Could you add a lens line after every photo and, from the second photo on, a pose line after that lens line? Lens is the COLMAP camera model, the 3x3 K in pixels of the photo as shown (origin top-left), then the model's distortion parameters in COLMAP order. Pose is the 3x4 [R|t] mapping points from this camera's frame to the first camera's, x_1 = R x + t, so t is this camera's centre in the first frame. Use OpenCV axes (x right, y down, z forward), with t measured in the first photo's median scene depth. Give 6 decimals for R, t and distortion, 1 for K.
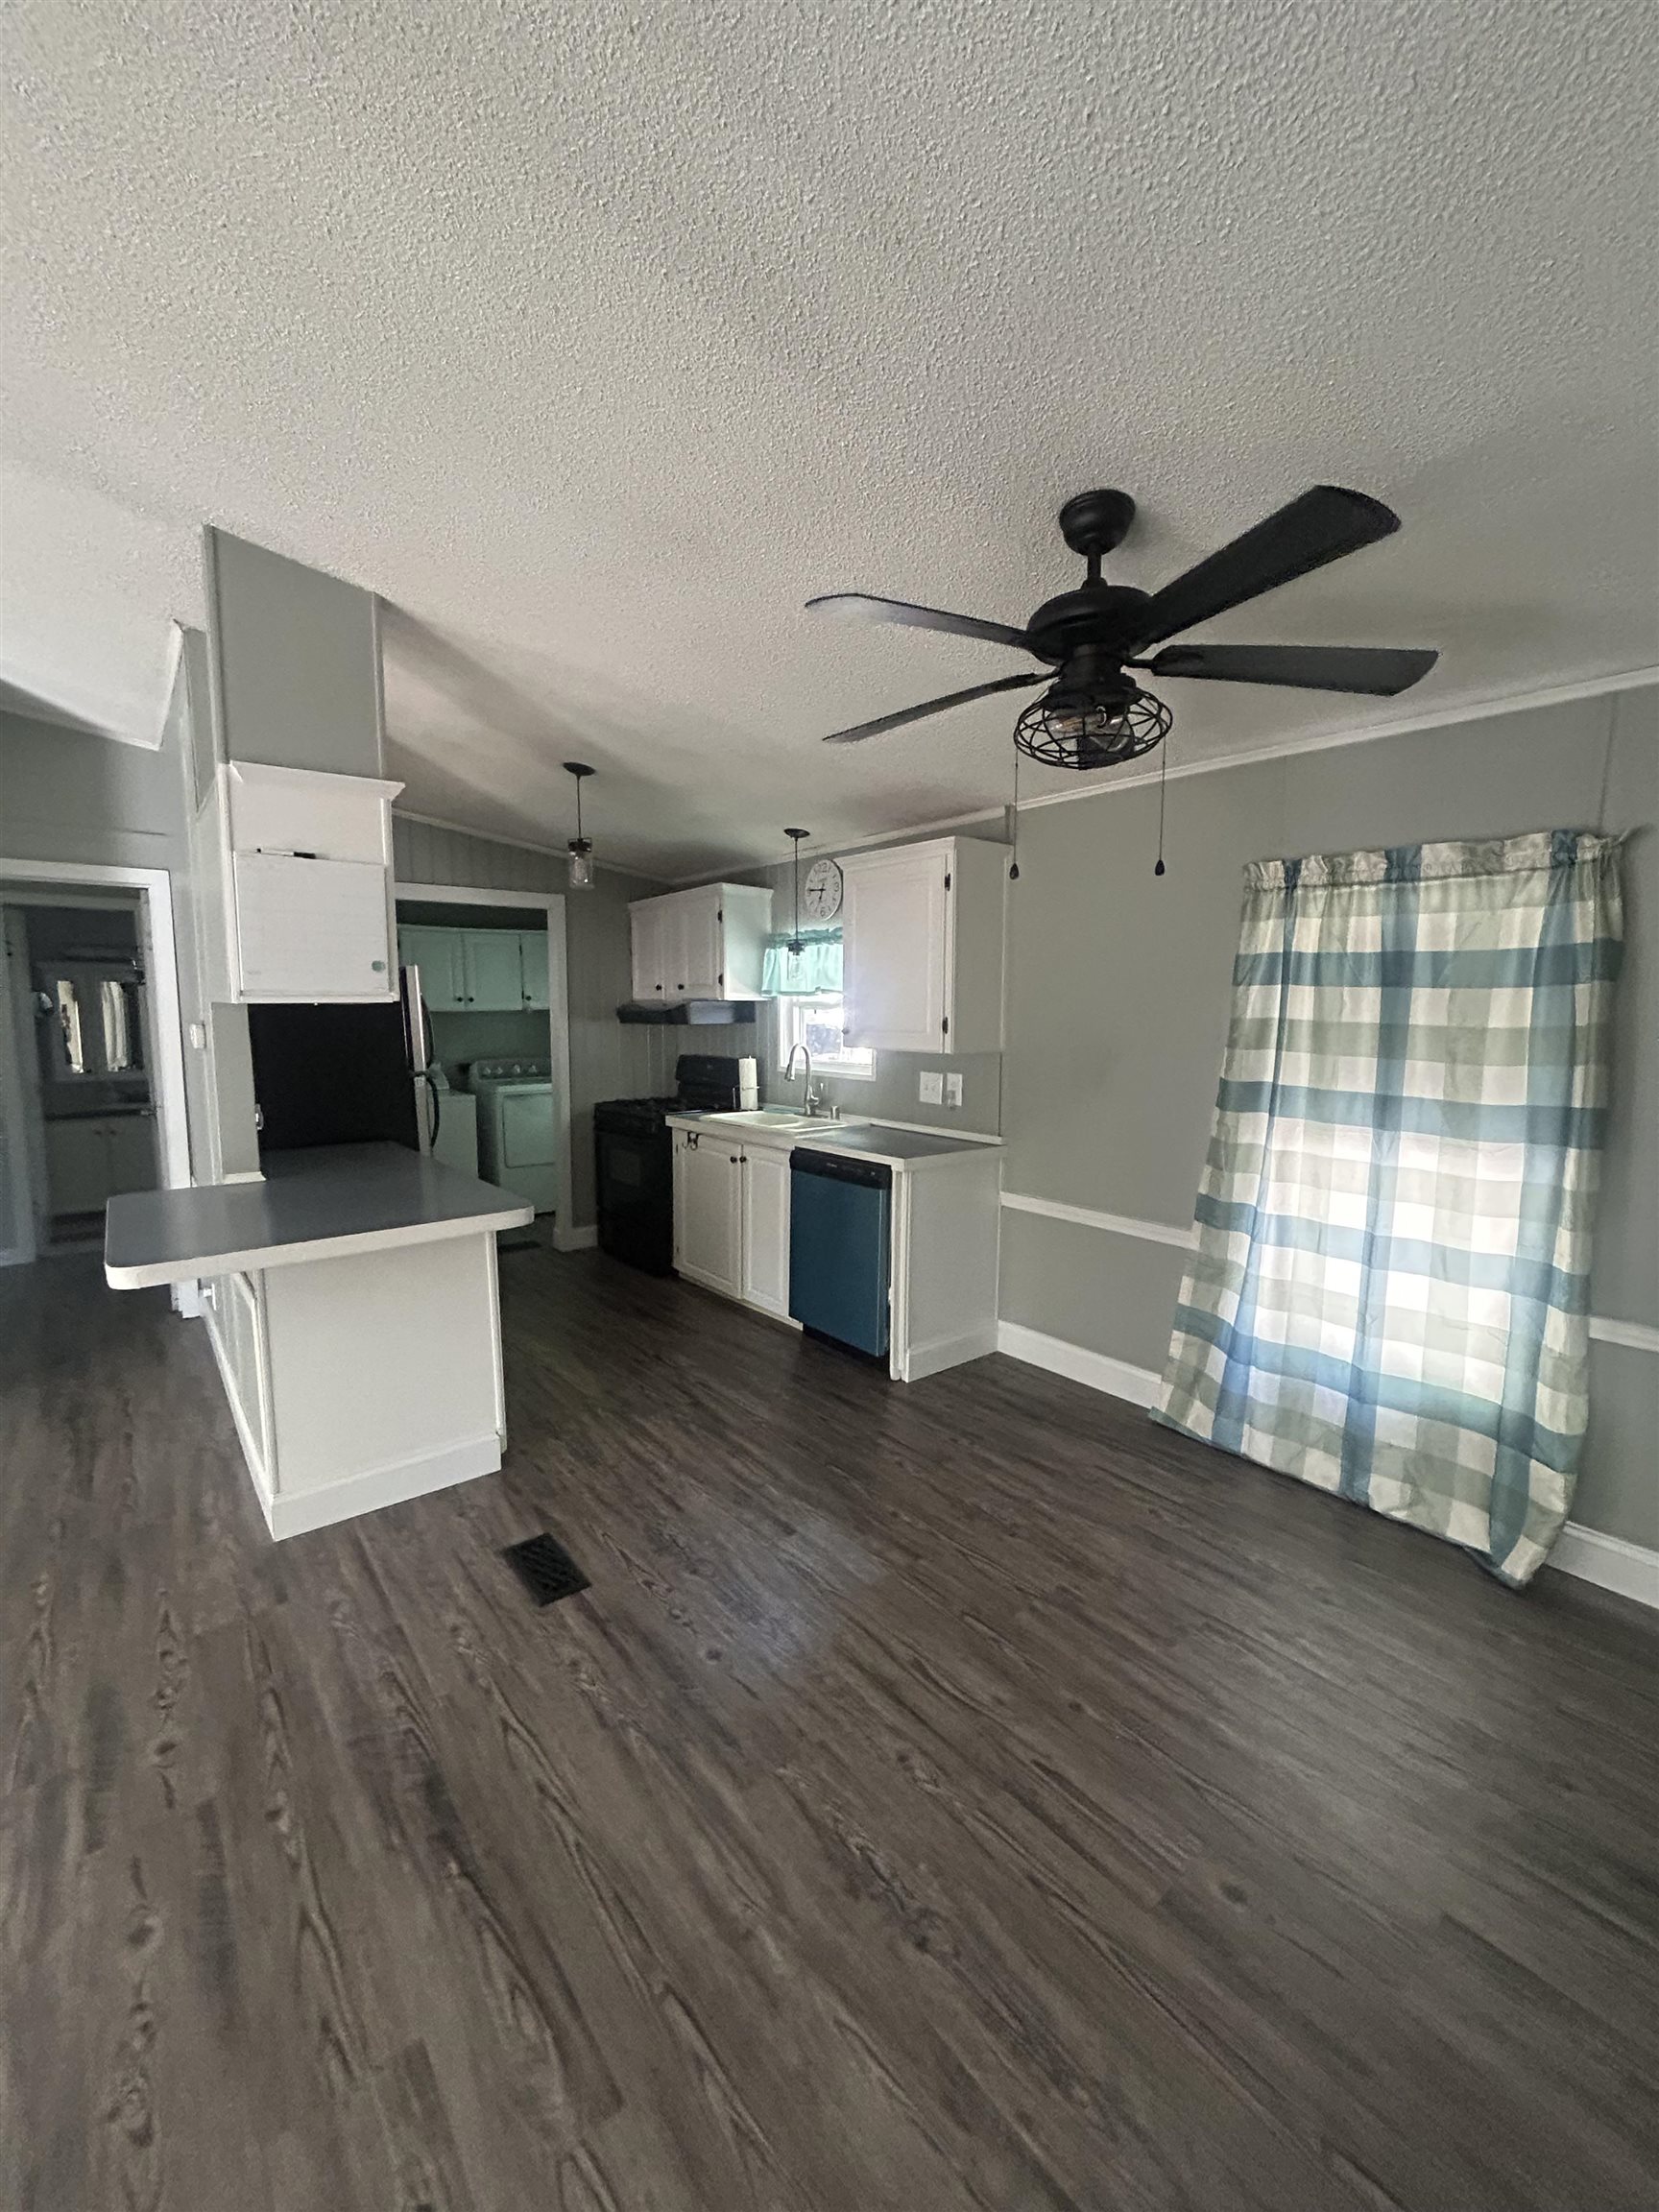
lens RADIAL K [[893.3, 0, 834.8], [0, 893.3, 1107.2], [0, 0, 1]] dist [0.000750, 0.000256]
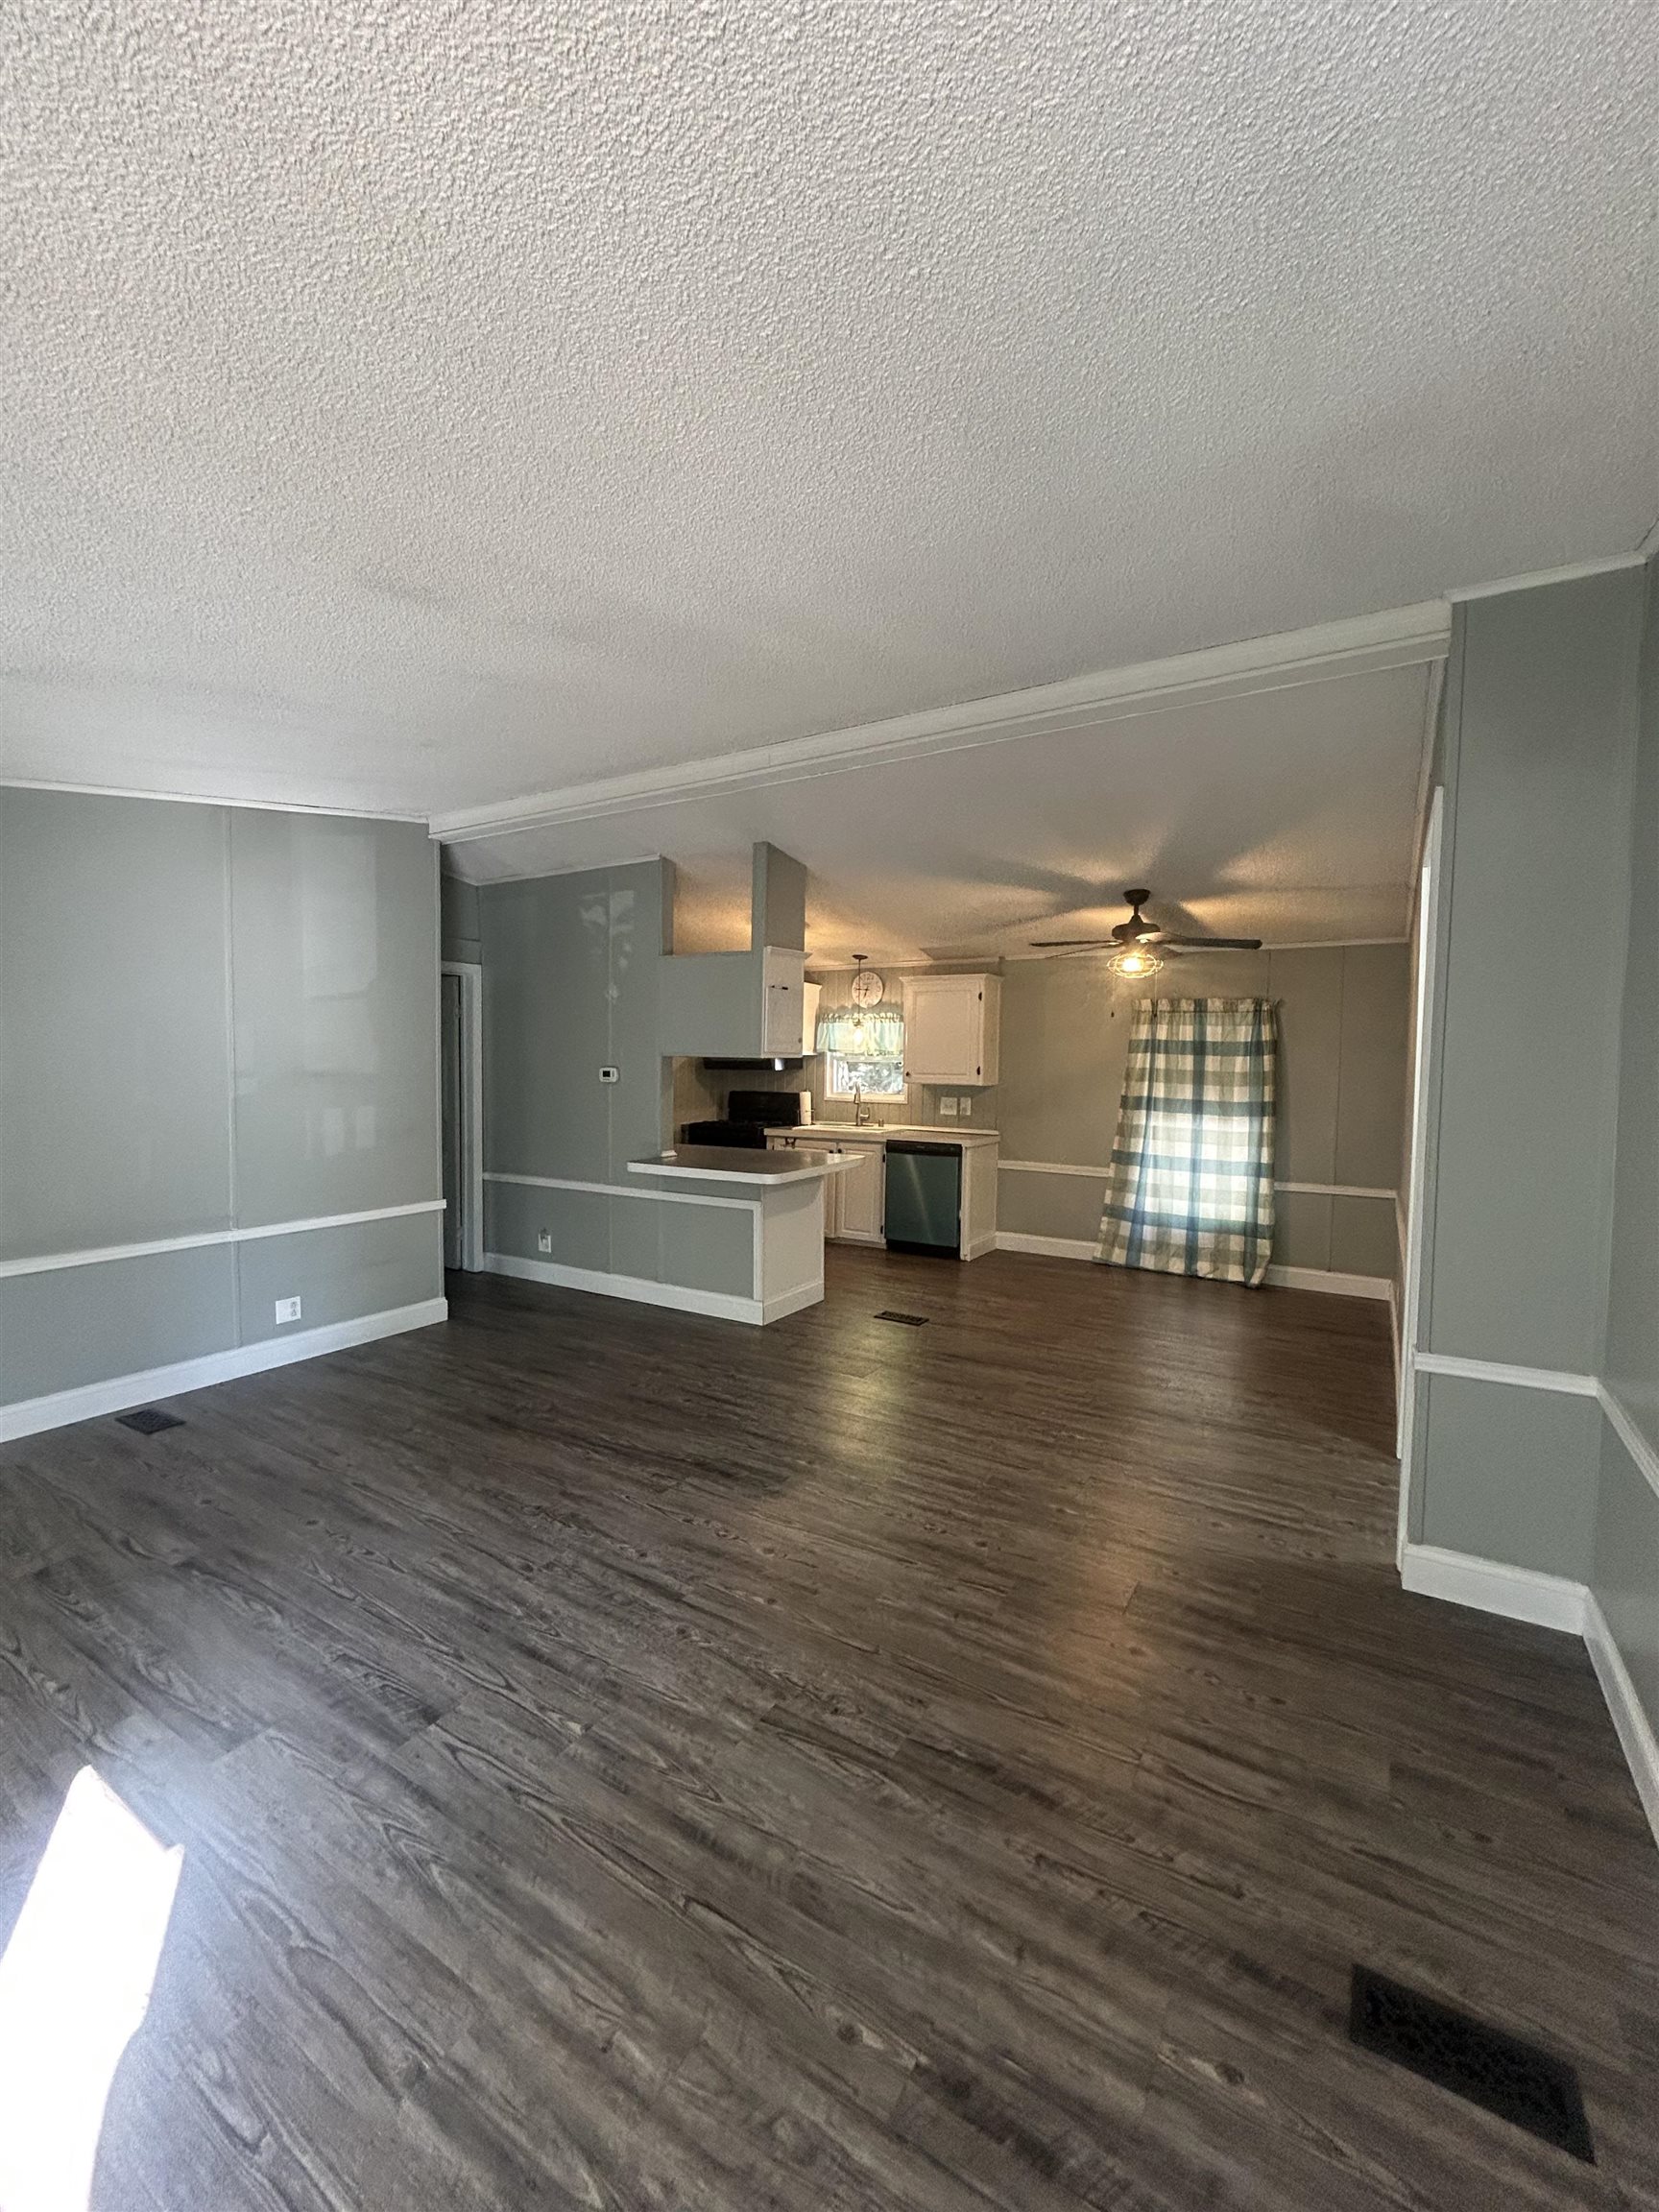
lens RADIAL K [[893.3, 0, 834.8], [0, 893.3, 1107.2], [0, 0, 1]] dist [0.000750, 0.000256]
pose [[0.943473, -0.009775, 0.331306, -1.085926], [0.027208, 0.998476, -0.048023, 0.093870], [-0.330332, 0.054322, 0.942300, -0.930772]]
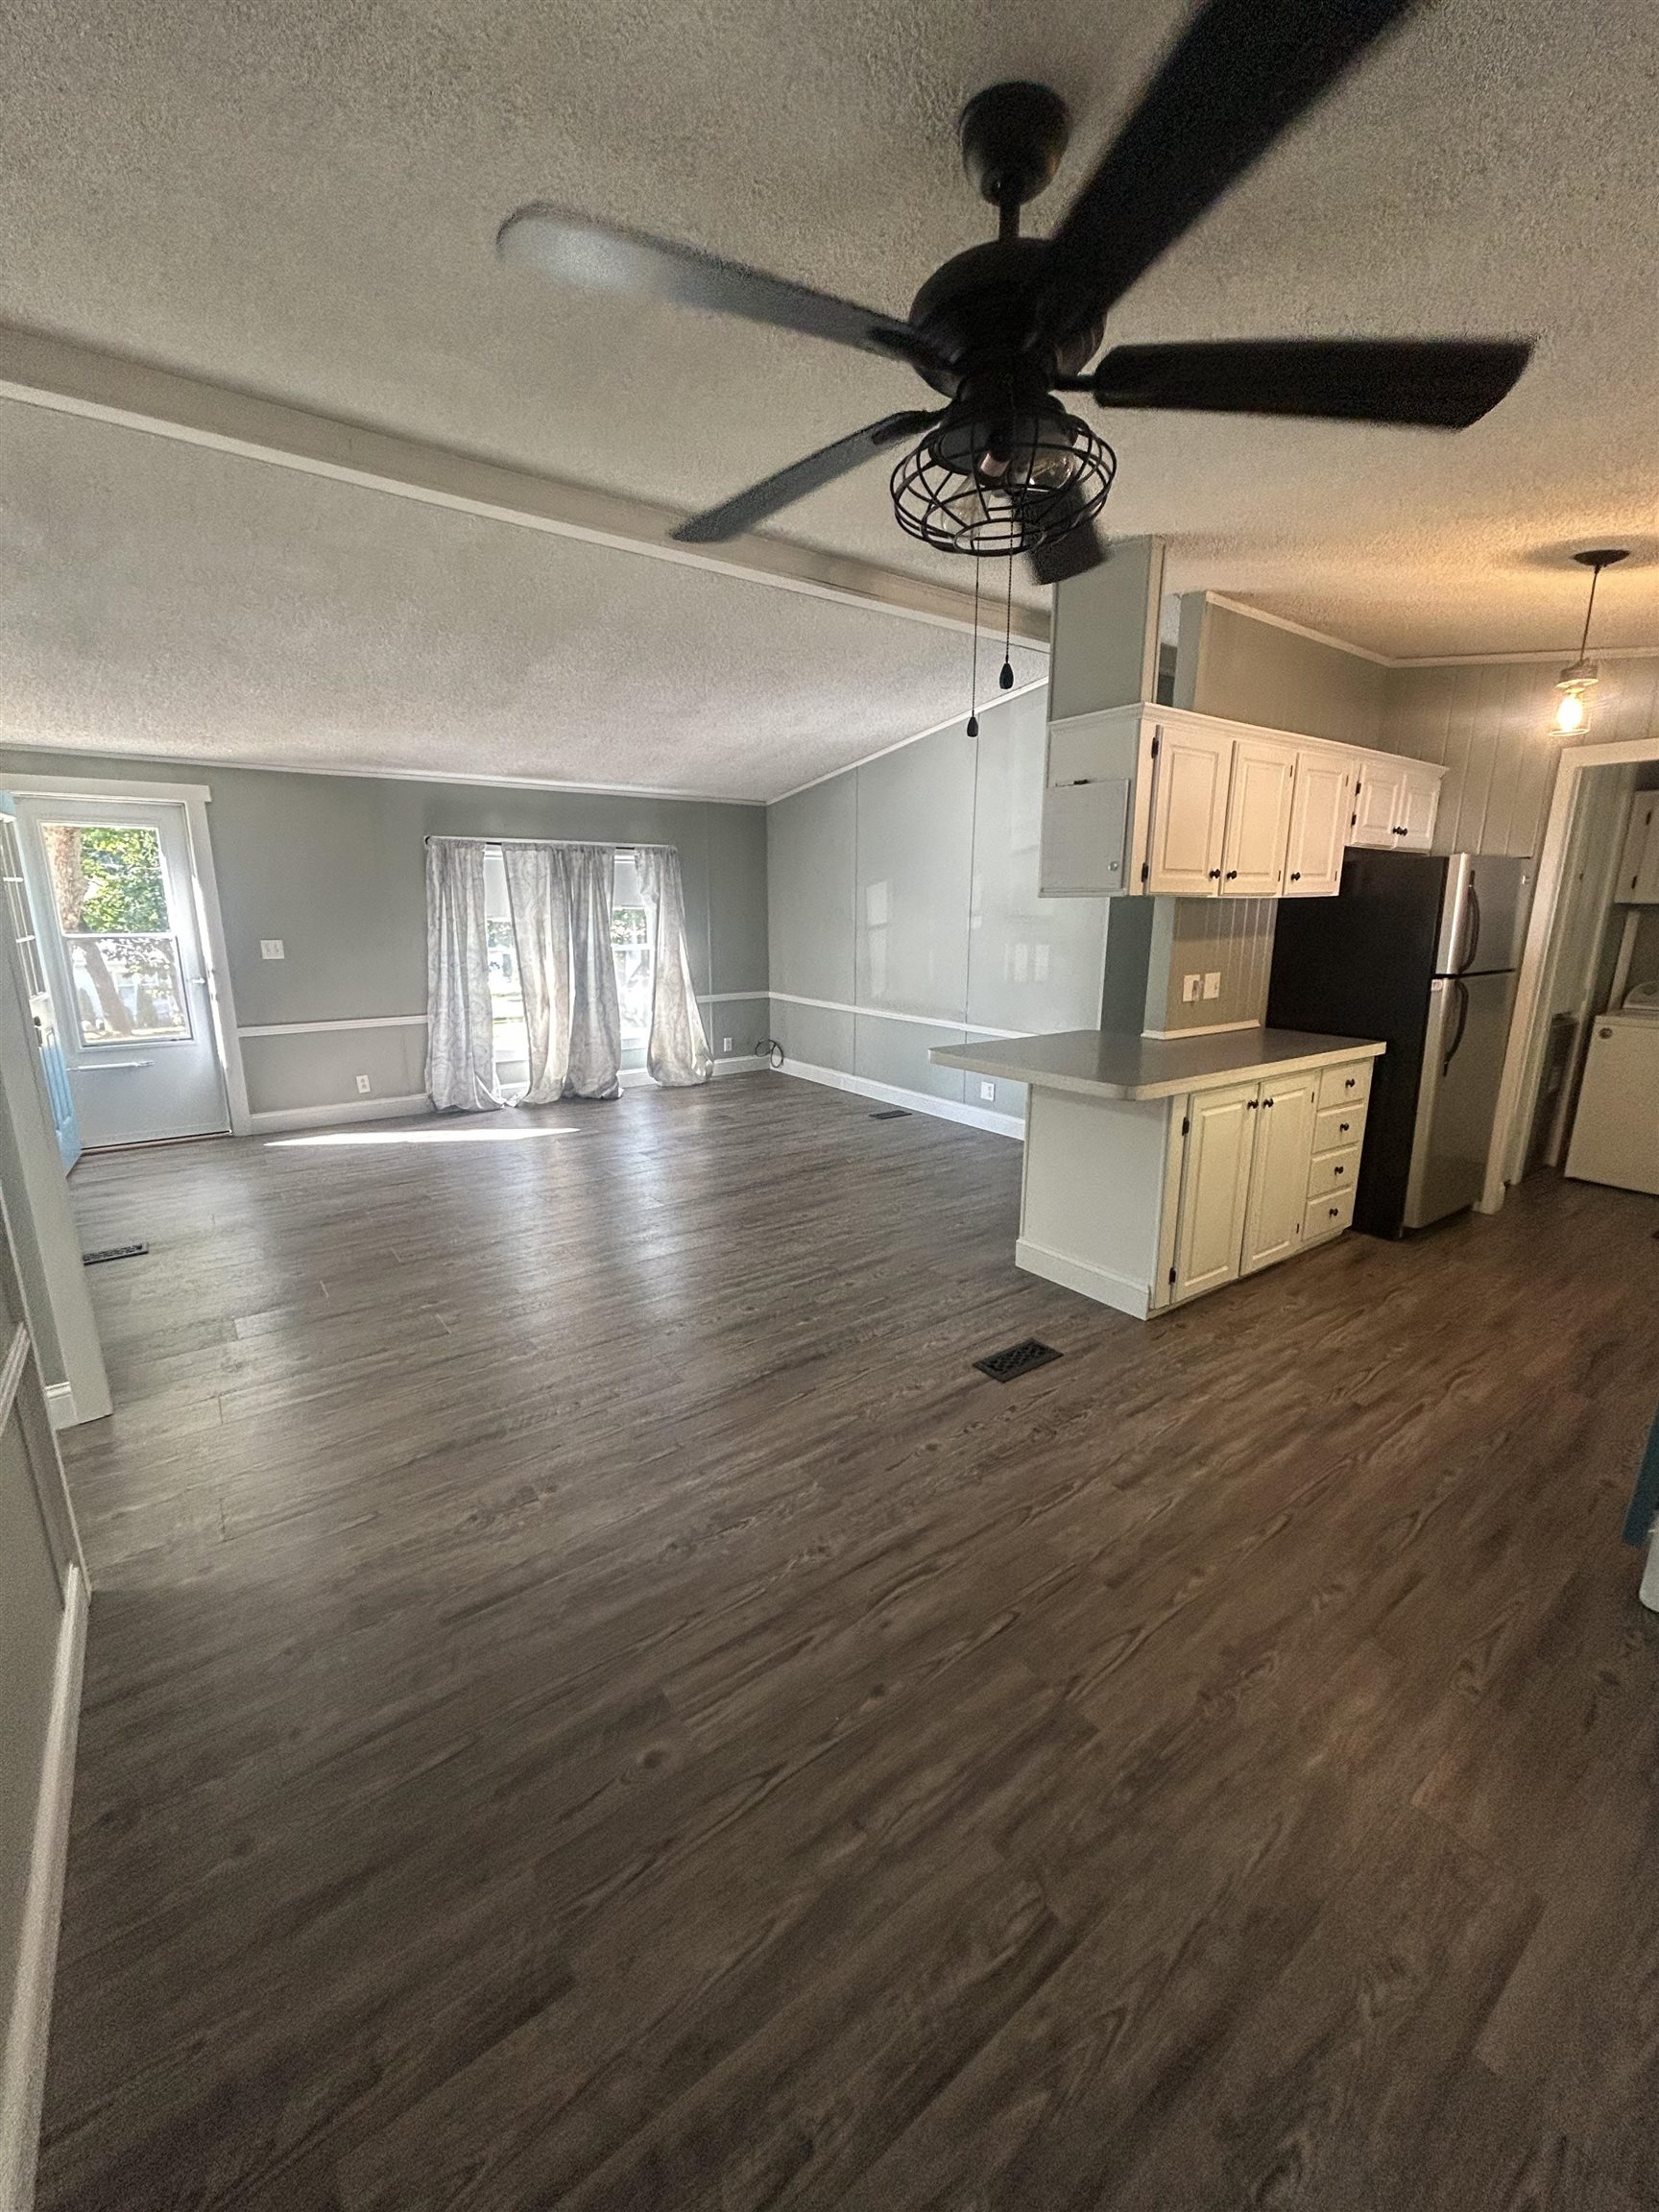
lens RADIAL K [[893.3, 0, 834.8], [0, 893.3, 1107.2], [0, 0, 1]] dist [0.000750, 0.000256]
pose [[-0.042786, 0.226615, -0.973044, 0.744573], [-0.115314, 0.966307, 0.230117, -0.074907], [0.992407, 0.122052, -0.015212, 0.657064]]
